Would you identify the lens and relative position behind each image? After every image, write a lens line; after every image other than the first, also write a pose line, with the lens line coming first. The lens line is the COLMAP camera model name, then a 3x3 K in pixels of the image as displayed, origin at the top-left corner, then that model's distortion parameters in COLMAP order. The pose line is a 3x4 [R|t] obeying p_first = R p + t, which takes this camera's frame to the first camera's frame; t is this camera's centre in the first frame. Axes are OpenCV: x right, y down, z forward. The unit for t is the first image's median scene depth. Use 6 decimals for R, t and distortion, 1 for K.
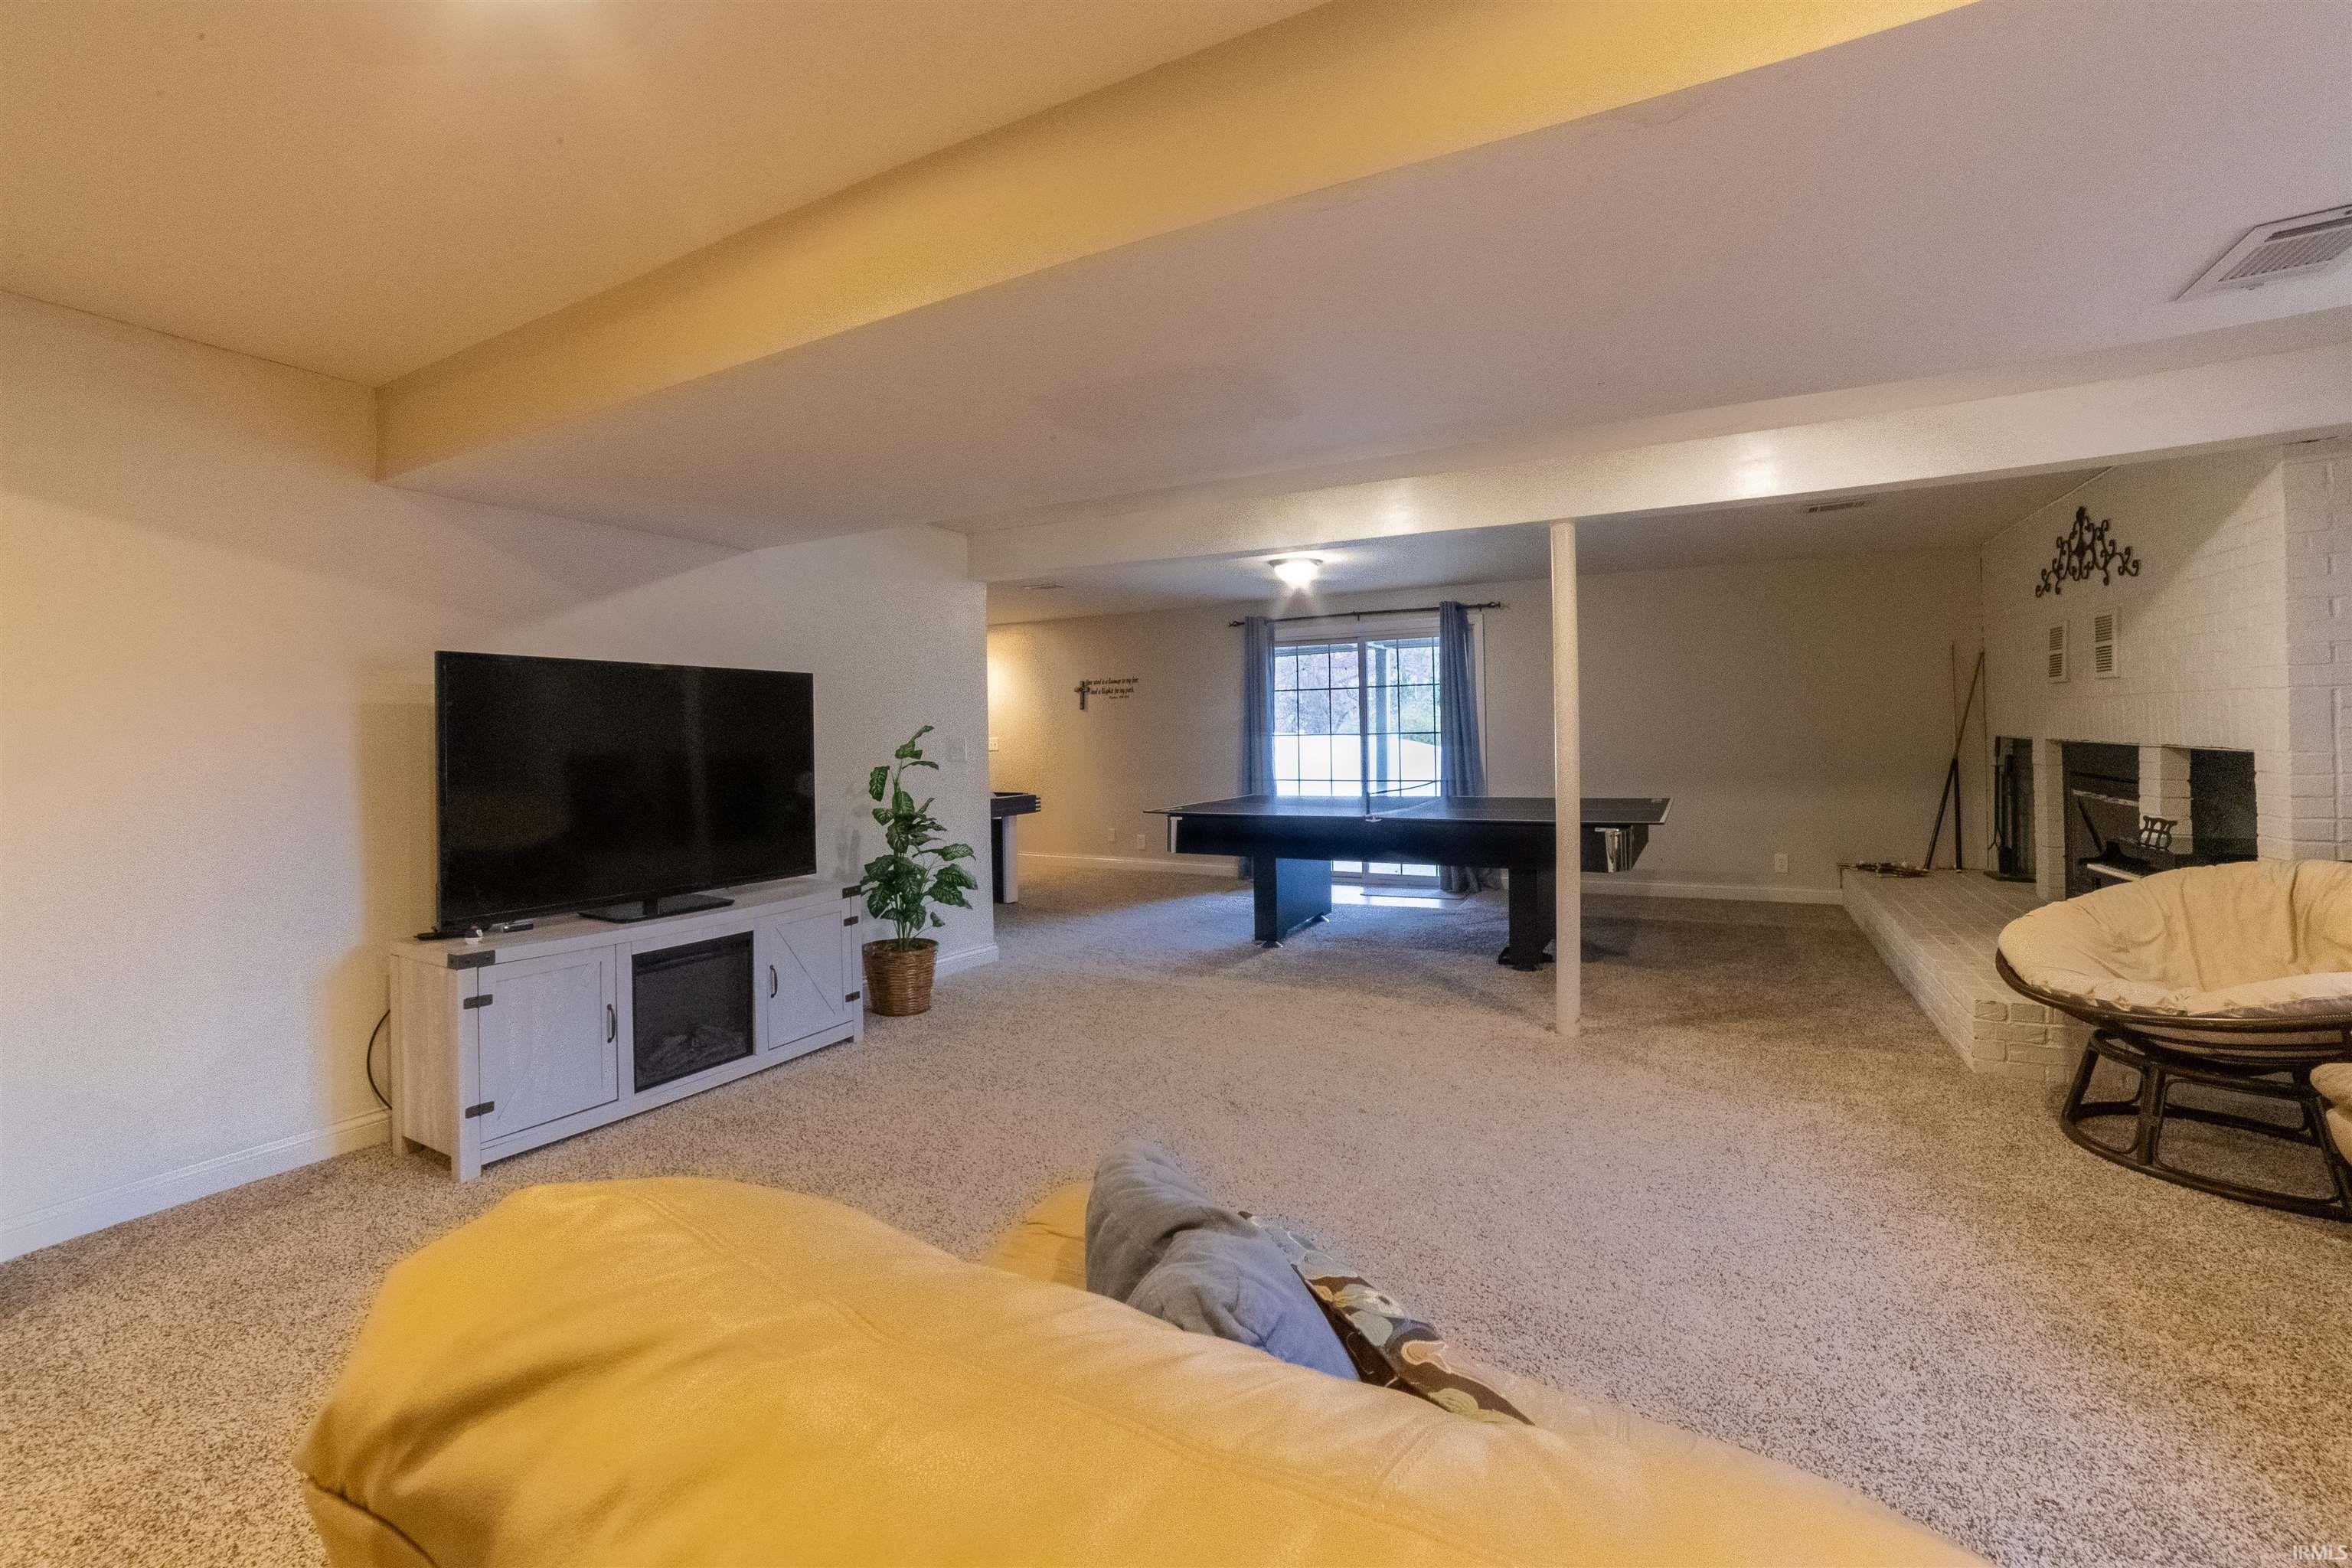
lens RADIAL K [[965.6, 0, 1176.0], [0, 965.6, 784.0], [0, 0, 1]] dist [-0.003286, -0.000411]
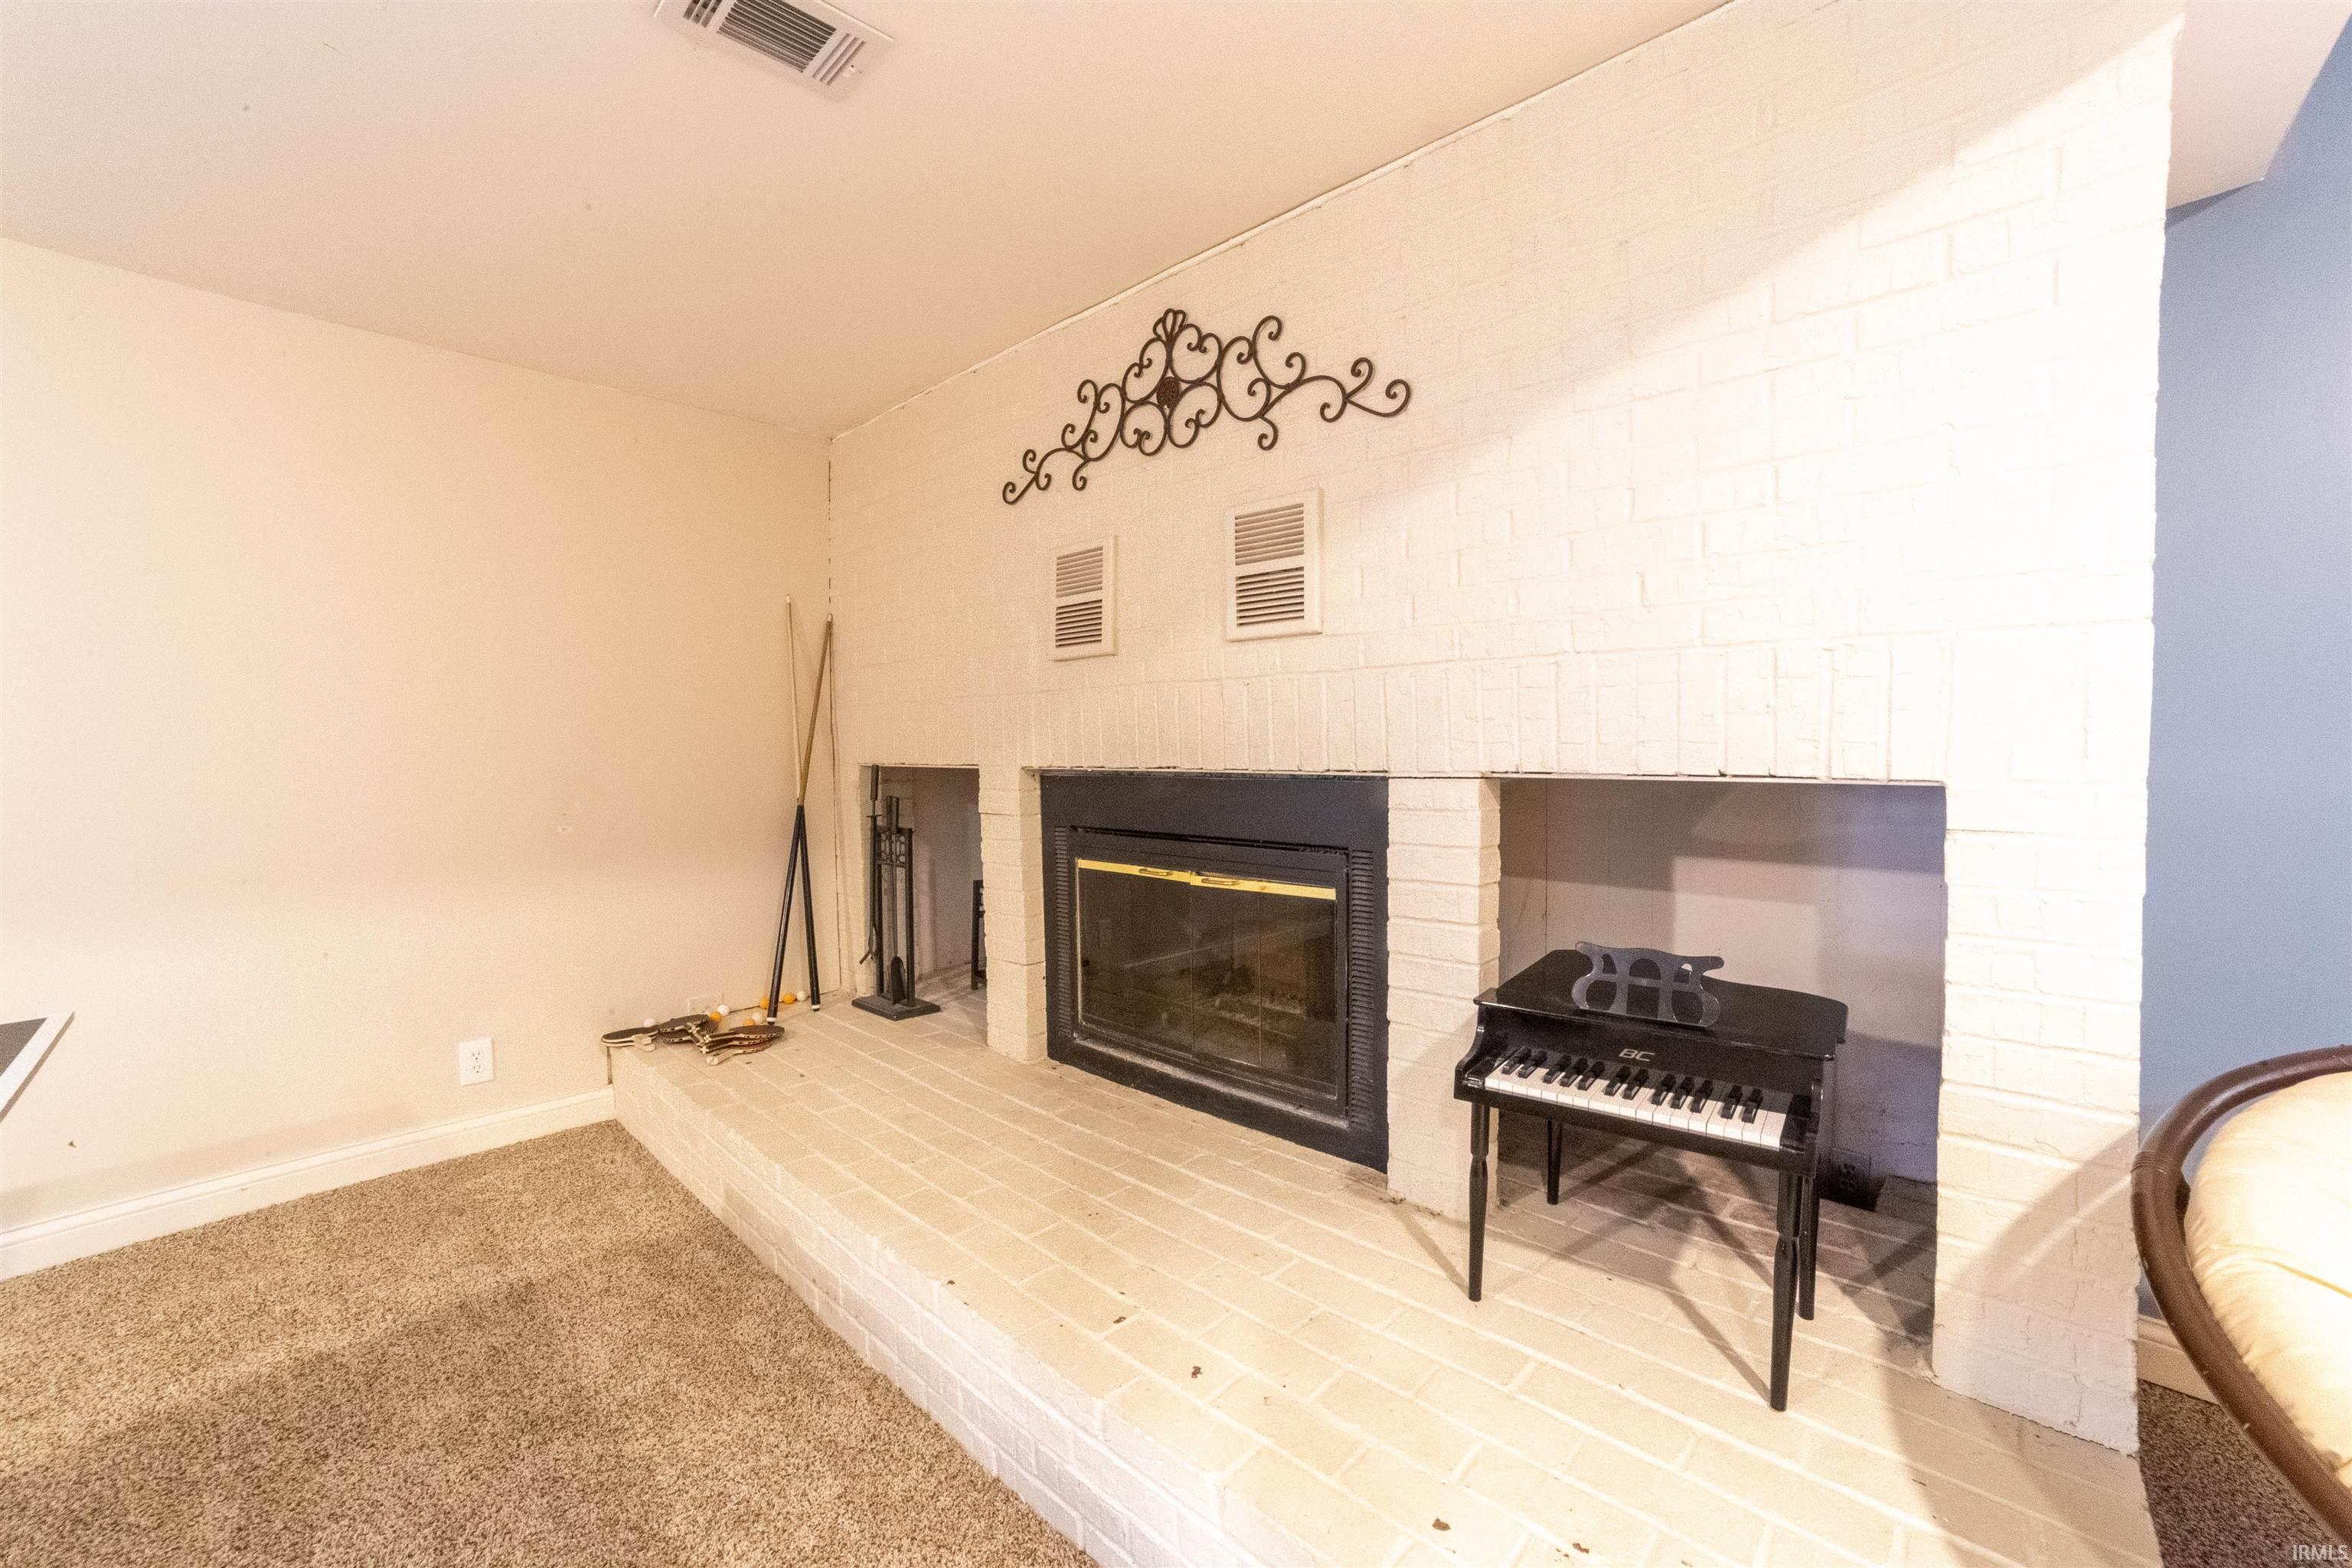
lens RADIAL K [[965.6, 0, 1176.0], [0, 965.6, 784.0], [0, 0, 1]] dist [-0.003286, -0.000411]
pose [[0.281905, 0.015682, 0.959314, 0.417929], [0.026941, 0.999343, -0.024253, -0.021508], [-0.959064, 0.032682, 0.281297, 0.791201]]
